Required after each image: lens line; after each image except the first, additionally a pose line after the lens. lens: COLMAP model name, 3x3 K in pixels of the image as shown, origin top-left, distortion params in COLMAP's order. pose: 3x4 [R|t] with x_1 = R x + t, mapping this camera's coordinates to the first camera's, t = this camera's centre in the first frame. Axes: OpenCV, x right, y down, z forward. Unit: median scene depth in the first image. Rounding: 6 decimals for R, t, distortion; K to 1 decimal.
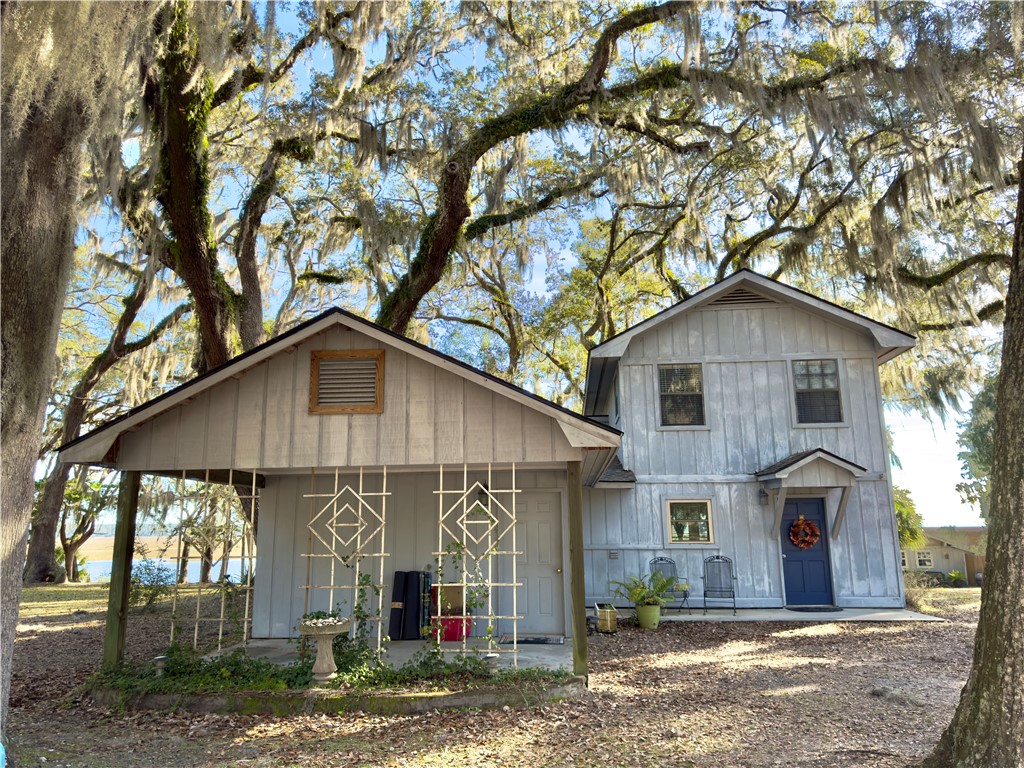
lens RADIAL K [[718.5, 0, 481.5], [0, 718.5, 389.3], [0, 0, 1]] dist [0.093480, -0.102091]
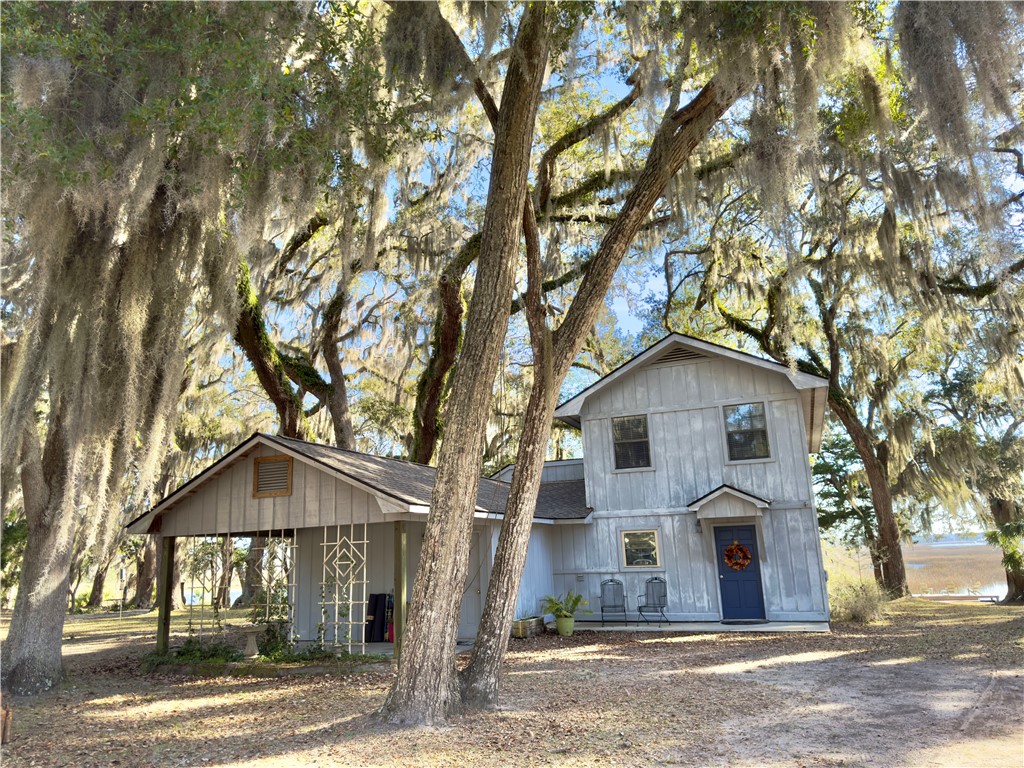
lens RADIAL K [[718.5, 0, 481.5], [0, 718.5, 389.3], [0, 0, 1]] dist [0.093480, -0.102091]
pose [[0.949933, -0.093175, -0.298237, 0.420175], [0.085416, 0.995583, -0.038976, -0.056286], [0.300551, 0.011551, 0.953696, -0.225704]]
